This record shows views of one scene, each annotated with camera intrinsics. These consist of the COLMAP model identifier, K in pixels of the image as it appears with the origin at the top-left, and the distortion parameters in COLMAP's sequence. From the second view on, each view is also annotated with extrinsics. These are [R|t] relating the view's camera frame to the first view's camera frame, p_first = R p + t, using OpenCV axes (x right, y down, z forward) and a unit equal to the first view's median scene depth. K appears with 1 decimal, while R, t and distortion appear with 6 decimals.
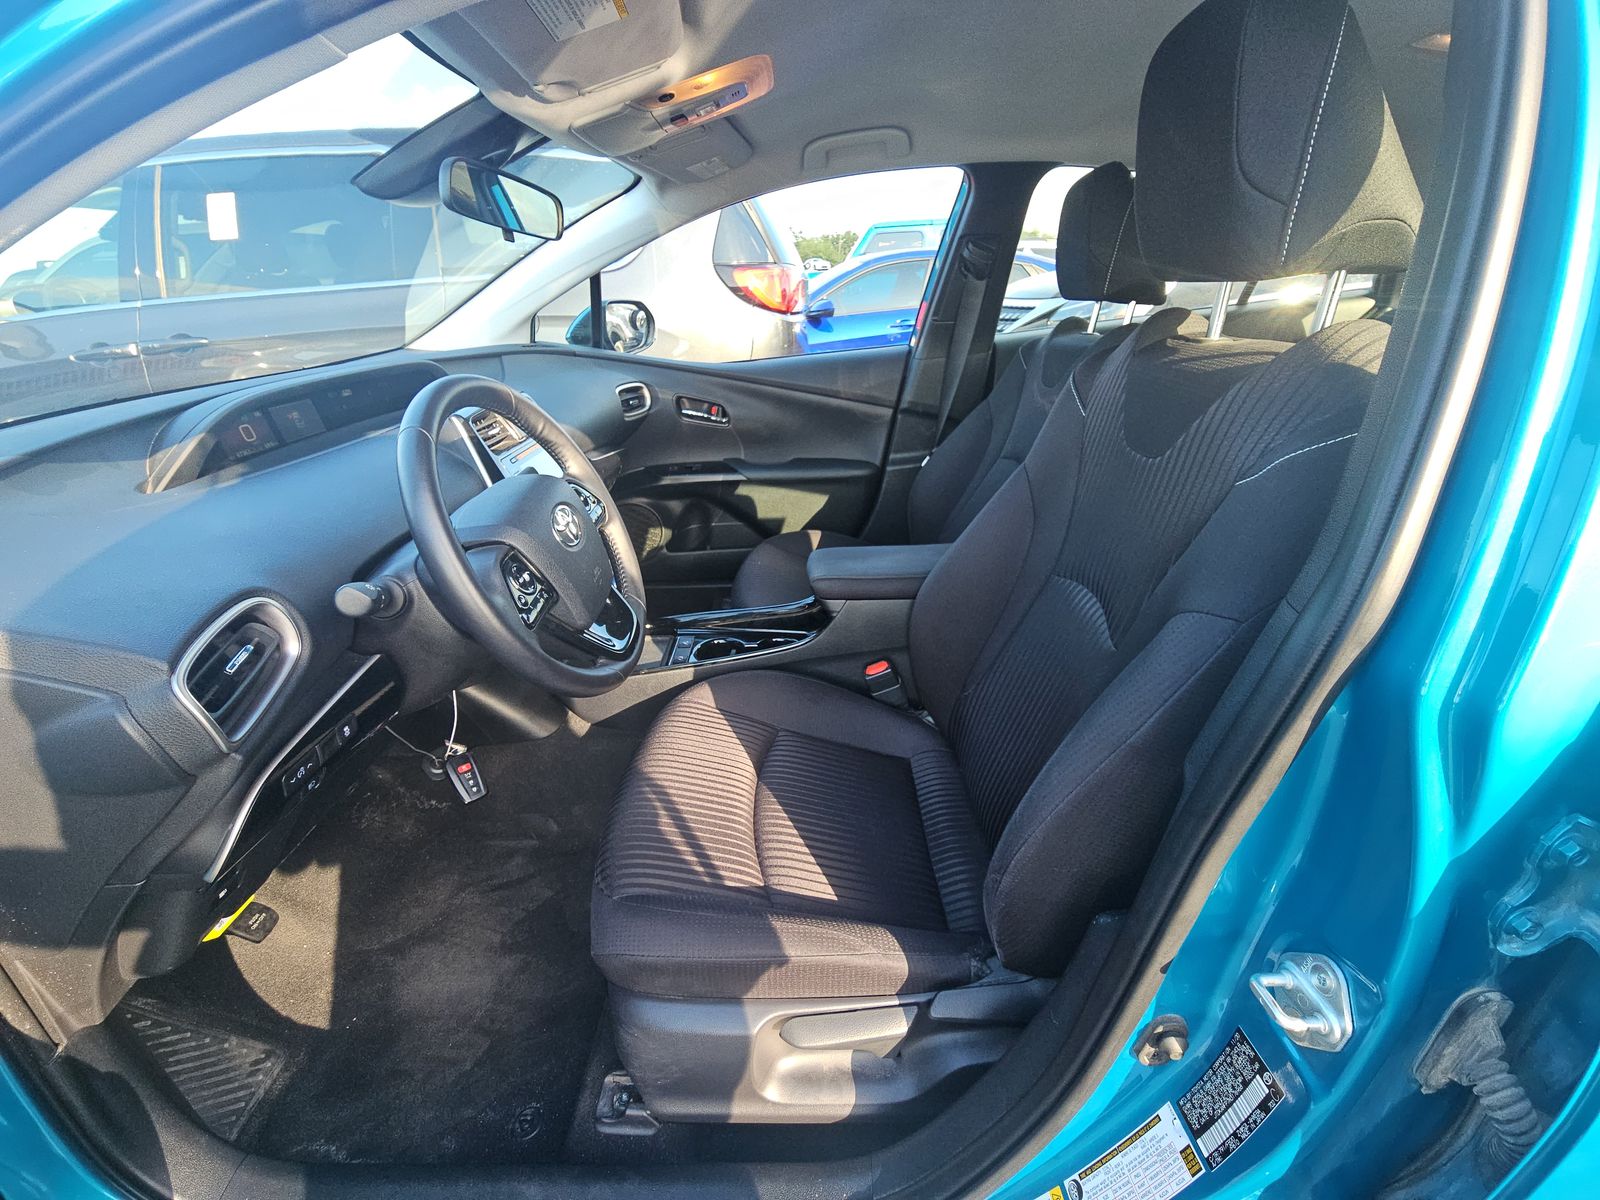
lens RADIAL K [[642.6, 0, 799.0], [0, 642.6, 594.3], [0, 0, 1]] dist [-0.025188, -0.000682]
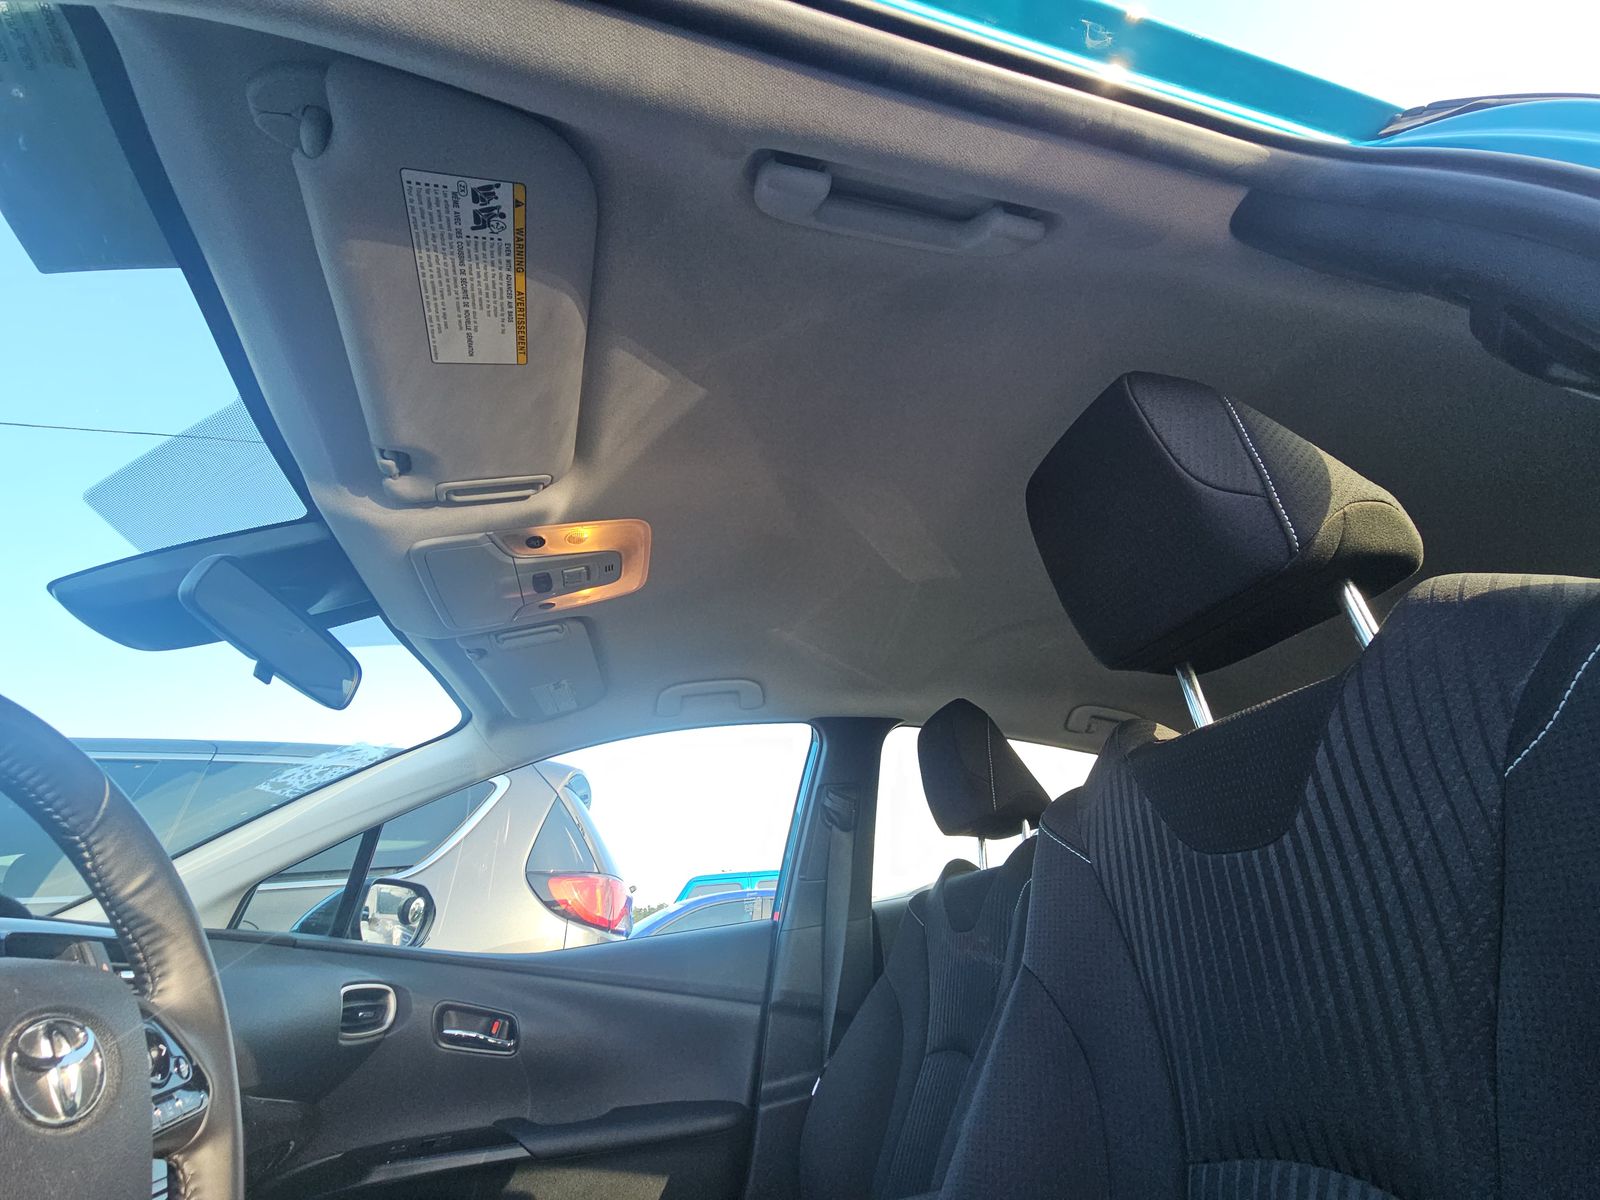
lens RADIAL K [[659.1, 0, 798.8], [0, 659.1, 602.6], [0, 0, 1]] dist [0.001329, -0.001735]
pose [[0.968262, 0.075924, 0.238128, -0.025514], [0.150112, 0.585117, -0.796934, 0.047696], [-0.199839, 0.807387, 0.555149, 0.205995]]
